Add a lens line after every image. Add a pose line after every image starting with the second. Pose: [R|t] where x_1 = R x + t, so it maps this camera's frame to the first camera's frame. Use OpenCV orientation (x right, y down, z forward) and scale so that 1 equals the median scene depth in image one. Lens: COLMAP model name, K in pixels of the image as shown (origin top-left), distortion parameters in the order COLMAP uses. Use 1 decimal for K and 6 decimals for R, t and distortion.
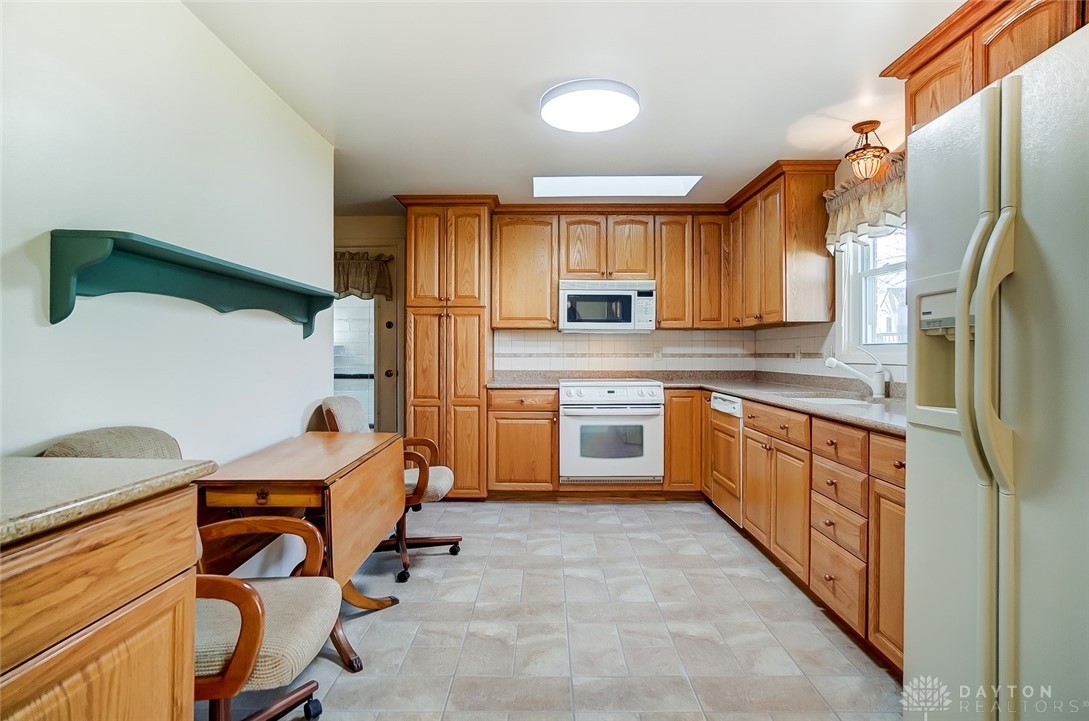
lens RADIAL K [[592.5, 0, 534.4], [0, 592.5, 356.8], [0, 0, 1]] dist [-0.035185, 0.011670]
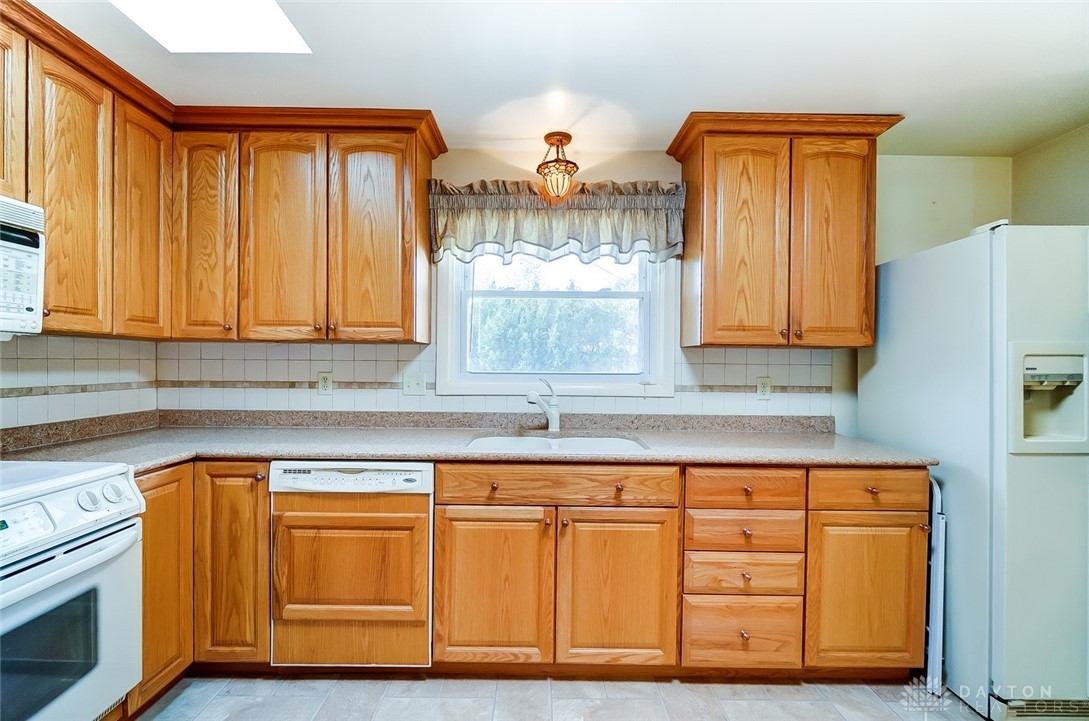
lens RADIAL K [[478.8, 0, 540.3], [0, 478.8, 366.6], [0, 0, 1]] dist [-0.003253, -0.000160]
pose [[-0.021385, -0.008008, 0.999739, -0.129591], [-0.002889, 0.999964, 0.007948, -0.028614], [-0.999767, -0.002718, -0.021407, 0.714055]]
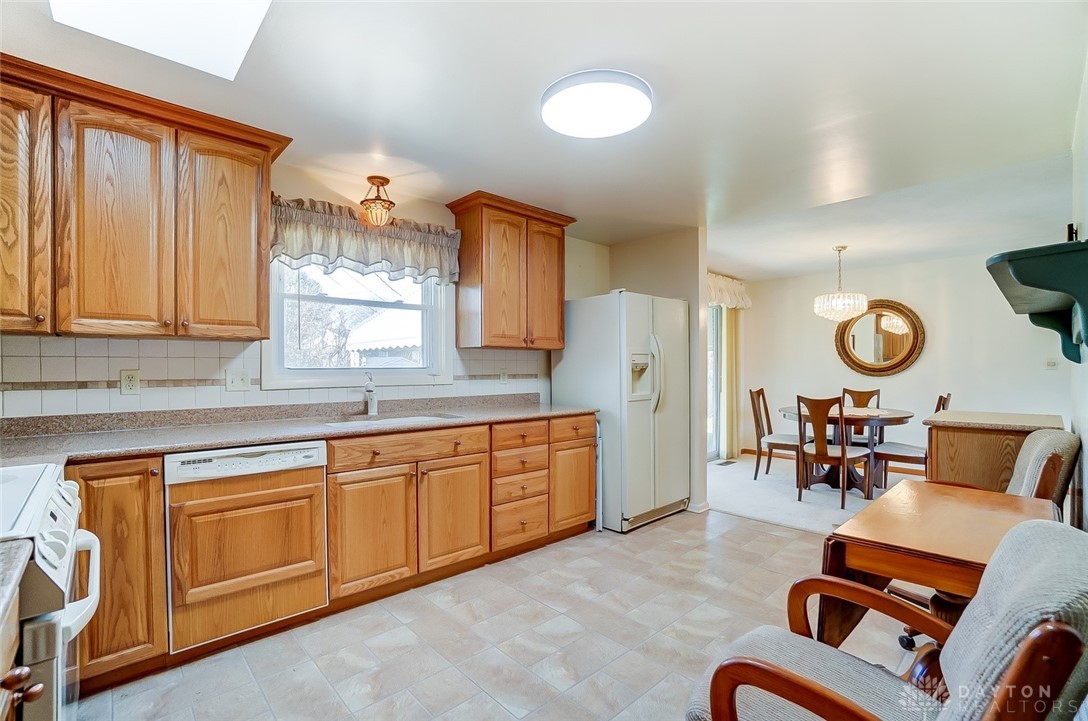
lens RADIAL K [[491.7, 0, 541.1], [0, 491.7, 371.6], [0, 0, 1]] dist [-0.044516, 0.013081]
pose [[-0.691622, -0.007993, 0.722216, -0.241334], [0.005741, 0.999846, 0.016563, -0.021426], [-0.722237, 0.015601, -0.691469, 0.985019]]
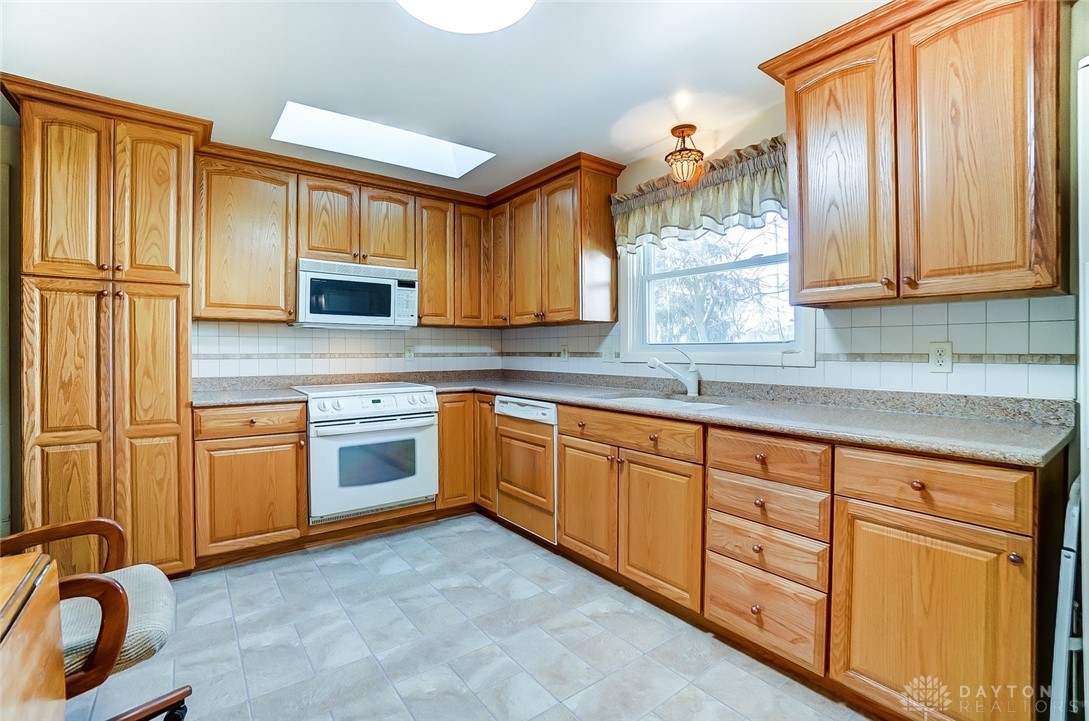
lens RADIAL K [[492.2, 0, 542.7], [0, 492.2, 351.6], [0, 0, 1]] dist [-0.044516, 0.013081]
pose [[0.789047, -0.004361, 0.614317, -0.102772], [0.006405, 0.999979, -0.001129, -0.006251], [-0.614299, 0.004826, 0.789058, 0.330361]]
